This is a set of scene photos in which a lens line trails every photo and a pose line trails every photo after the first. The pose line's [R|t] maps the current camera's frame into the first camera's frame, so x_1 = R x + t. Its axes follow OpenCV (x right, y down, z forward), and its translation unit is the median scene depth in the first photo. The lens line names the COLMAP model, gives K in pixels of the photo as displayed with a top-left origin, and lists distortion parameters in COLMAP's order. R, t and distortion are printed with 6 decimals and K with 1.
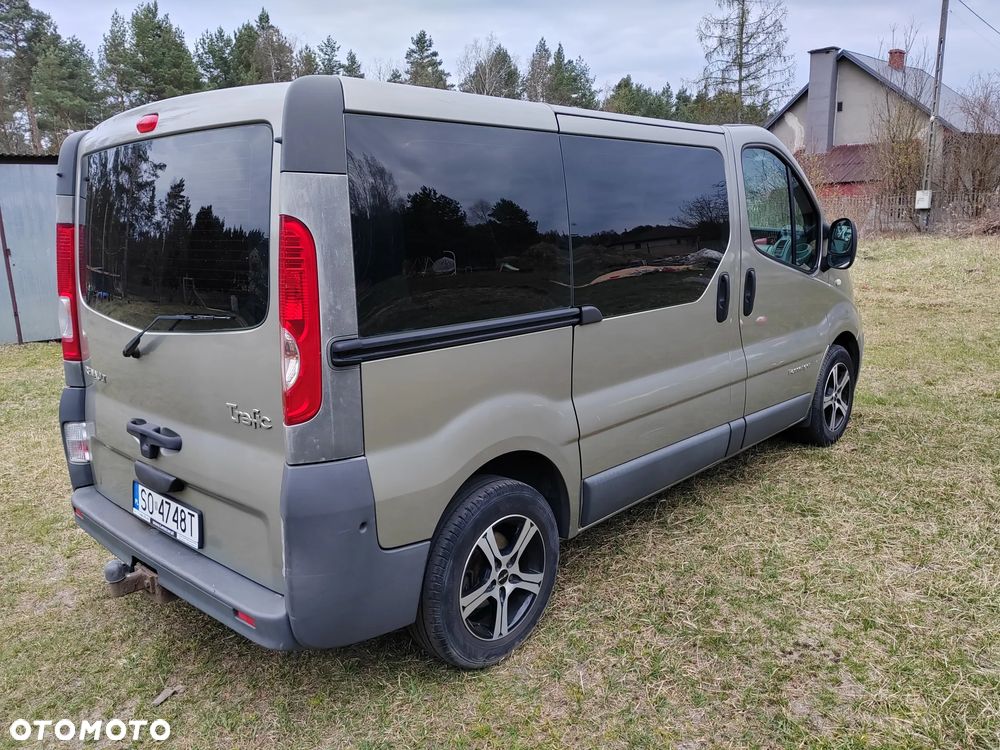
lens RADIAL K [[772.6, 0, 500.0], [0, 772.6, 375.0], [0, 0, 1]] dist [0.016989, 0.003380]
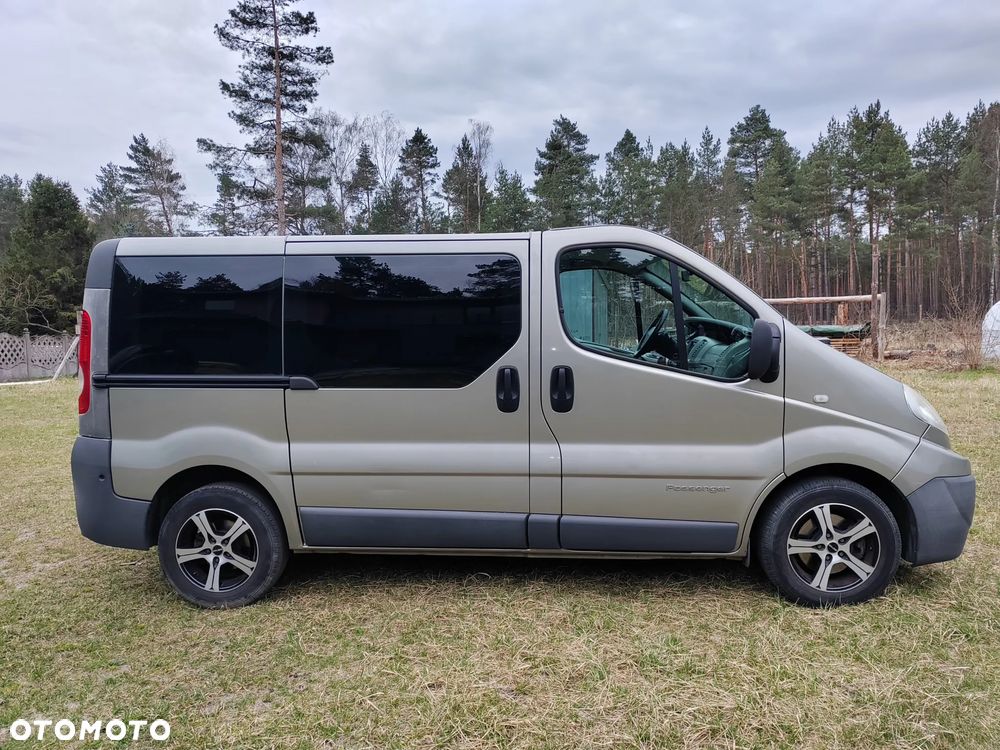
lens RADIAL K [[772.6, 0, 500.0], [0, 772.6, 375.0], [0, 0, 1]] dist [0.016989, 0.003380]
pose [[0.625717, 0.078501, -0.776090, 1.451841], [-0.164288, 0.985869, -0.032736, -0.109101], [0.762553, 0.147986, 0.629772, 0.422207]]
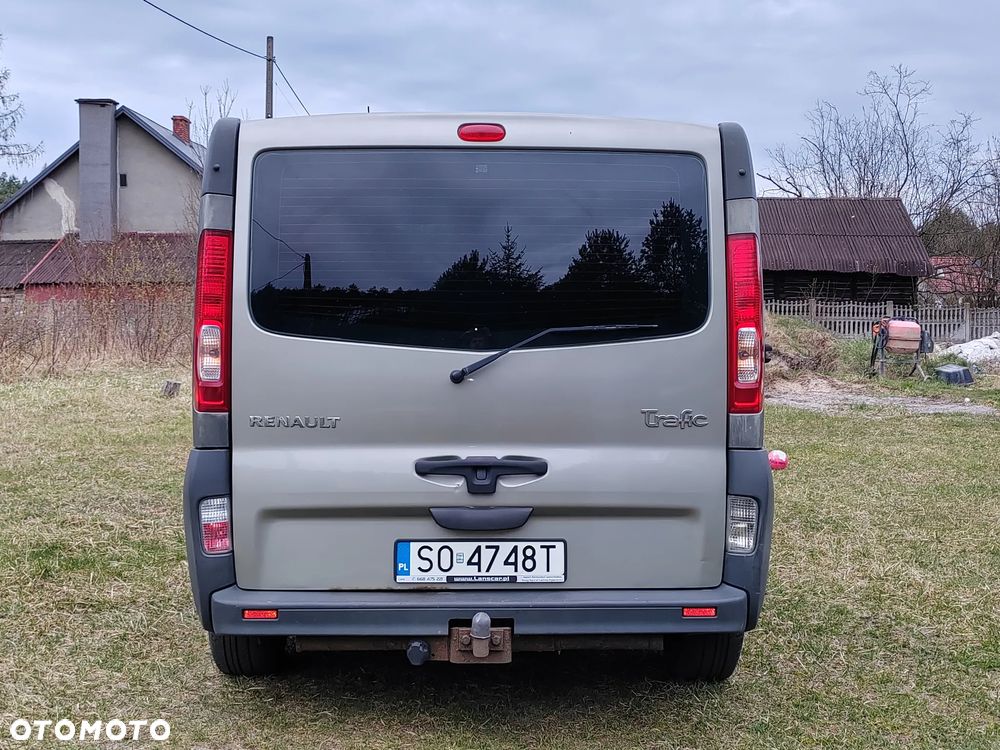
lens RADIAL K [[772.6, 0, 500.0], [0, 772.6, 375.0], [0, 0, 1]] dist [0.016989, 0.003380]
pose [[0.704020, 0.014900, 0.710023, -1.034817], [0.116613, 0.983784, -0.136273, 0.092681], [-0.700540, 0.178737, 0.690867, 0.348723]]
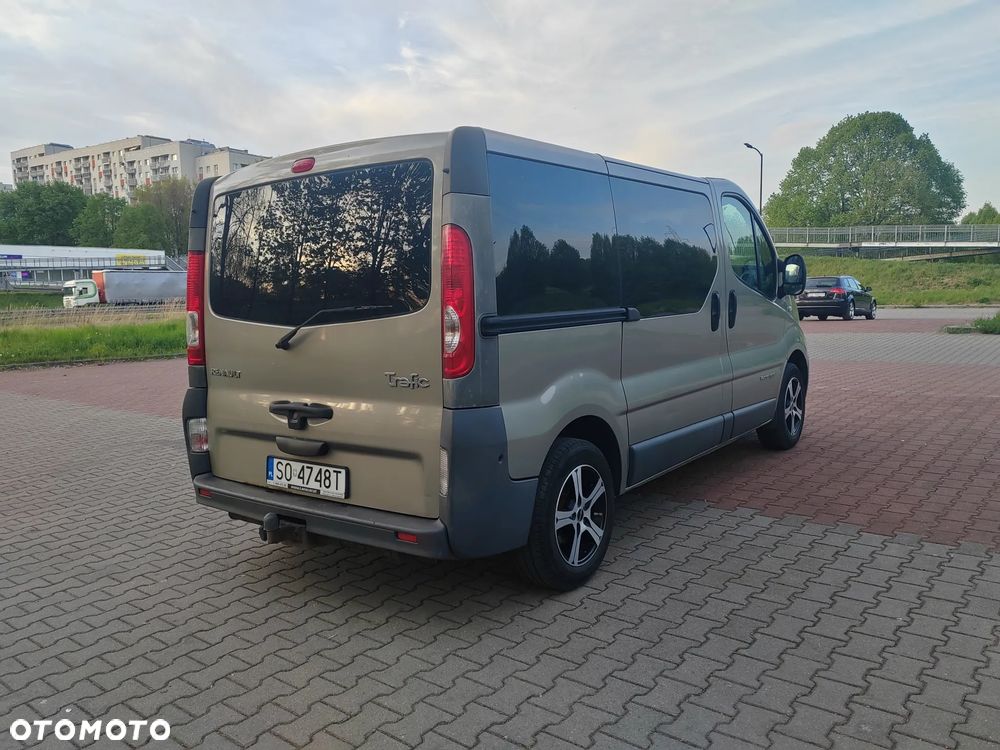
lens RADIAL K [[772.6, 0, 500.0], [0, 772.6, 375.0], [0, 0, 1]] dist [0.016989, 0.003380]
pose [[0.994284, -0.021895, 0.104503, -0.250266], [0.031608, 0.995238, -0.092206, 0.140122], [-0.101986, 0.094982, 0.990241, -0.254151]]
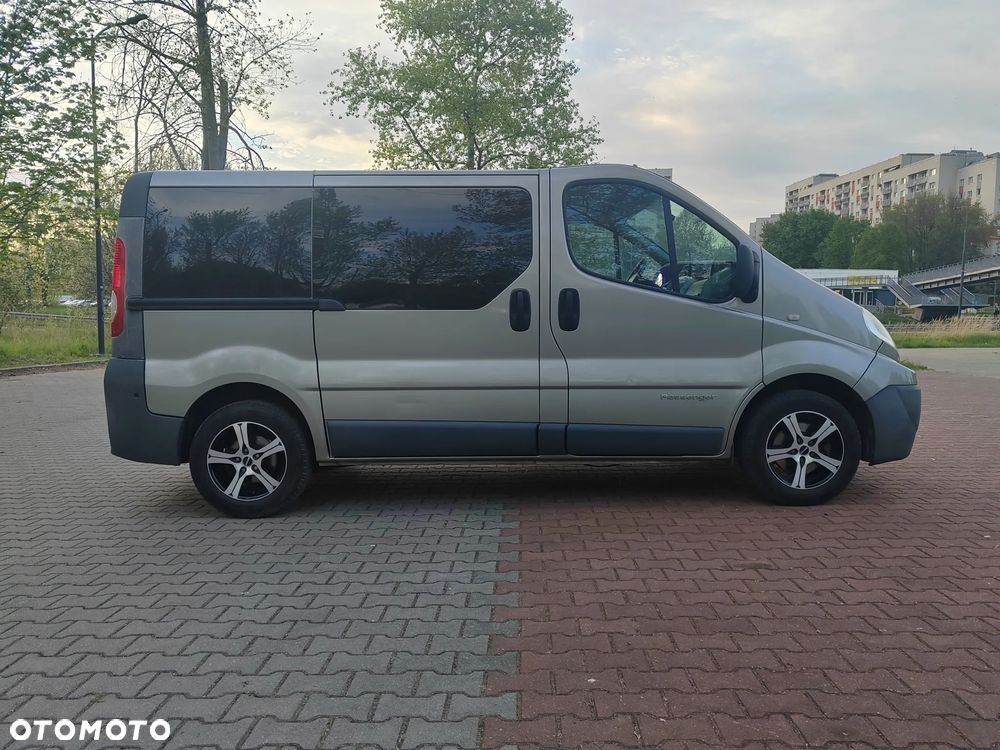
lens RADIAL K [[772.6, 0, 500.0], [0, 772.6, 375.0], [0, 0, 1]] dist [0.016989, 0.003380]
pose [[0.691649, 0.066514, -0.719165, 1.472213], [-0.155534, 0.986104, -0.058381, 0.093536], [0.705288, 0.152234, 0.692382, 0.236149]]
